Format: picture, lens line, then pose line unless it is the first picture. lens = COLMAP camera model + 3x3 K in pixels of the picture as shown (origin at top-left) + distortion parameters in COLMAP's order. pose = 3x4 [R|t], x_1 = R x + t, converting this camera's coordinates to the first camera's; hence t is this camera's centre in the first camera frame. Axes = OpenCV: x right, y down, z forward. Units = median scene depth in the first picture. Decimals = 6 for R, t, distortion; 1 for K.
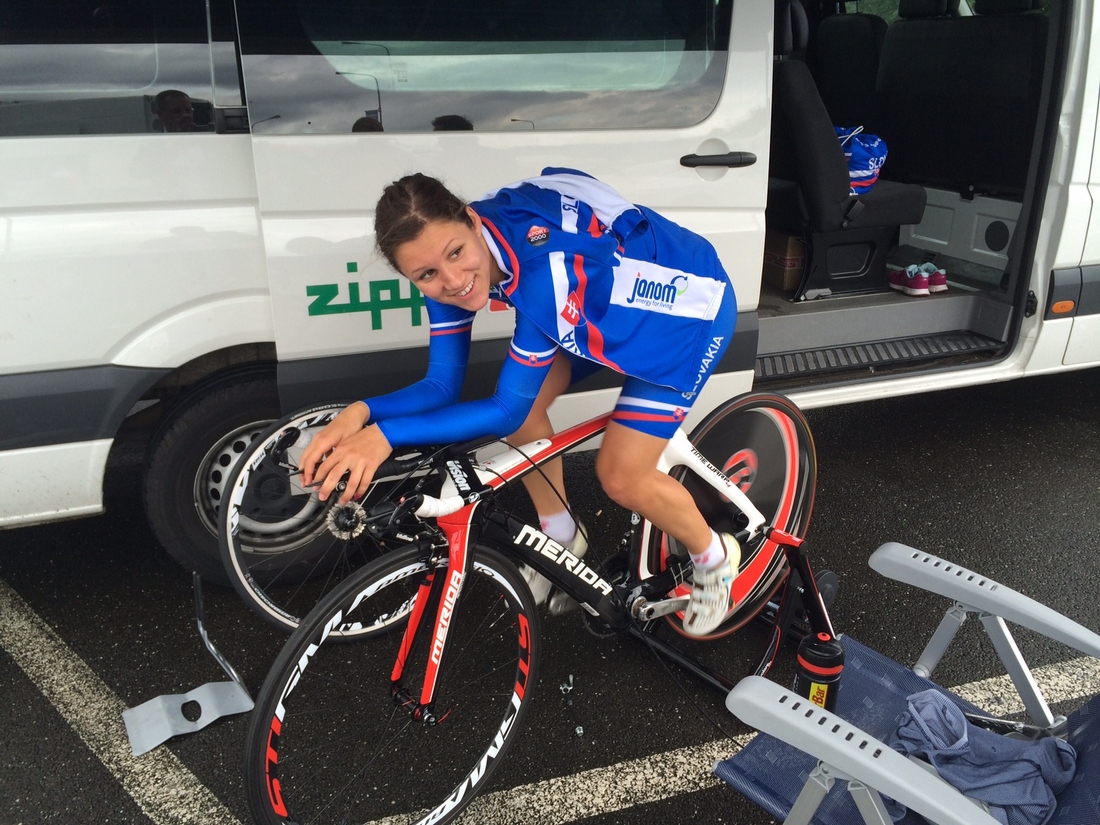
lens RADIAL K [[972.6, 0, 548.2], [0, 972.6, 404.3], [0, 0, 1]] dist [0.009491, 0.001857]
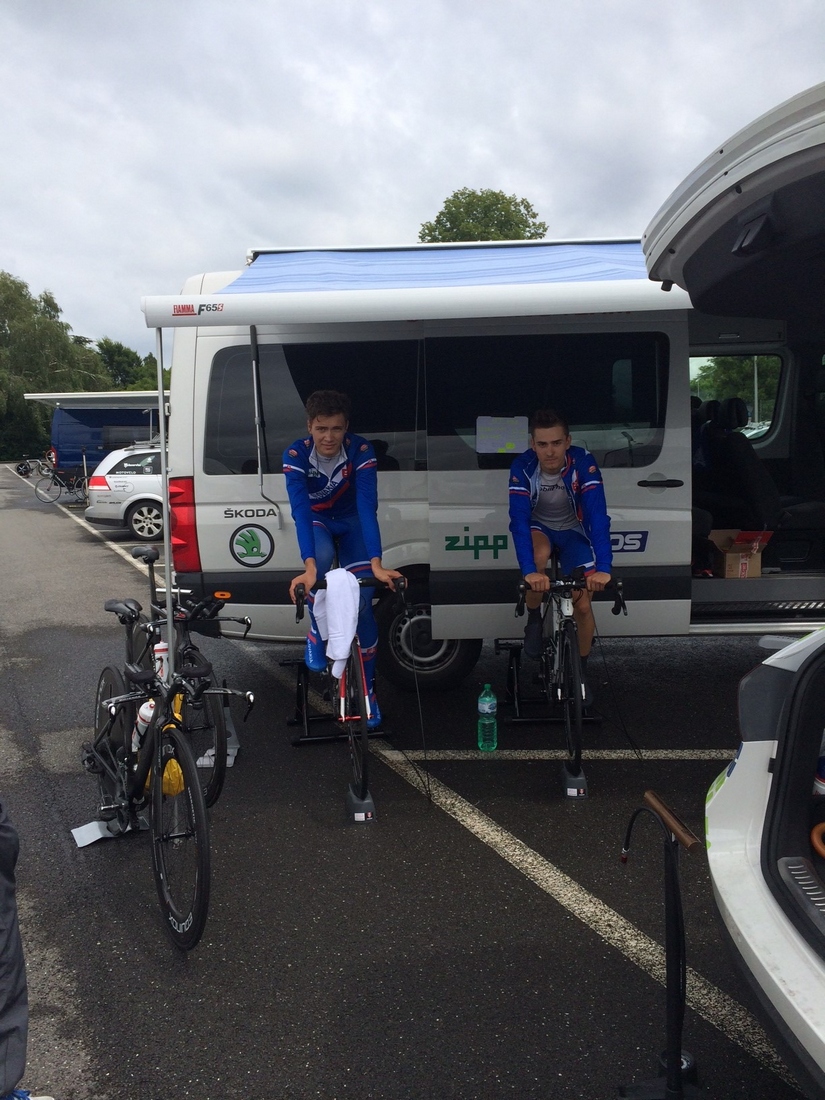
lens RADIAL K [[972.6, 0, 404.3], [0, 972.6, 547.5], [0, 0, 1]] dist [0.009491, 0.001857]
pose [[0.928881, 0.027208, -0.369378, 0.458682], [-0.103981, 0.976347, -0.189565, 0.315983], [0.355484, 0.214492, 0.909739, -0.983622]]
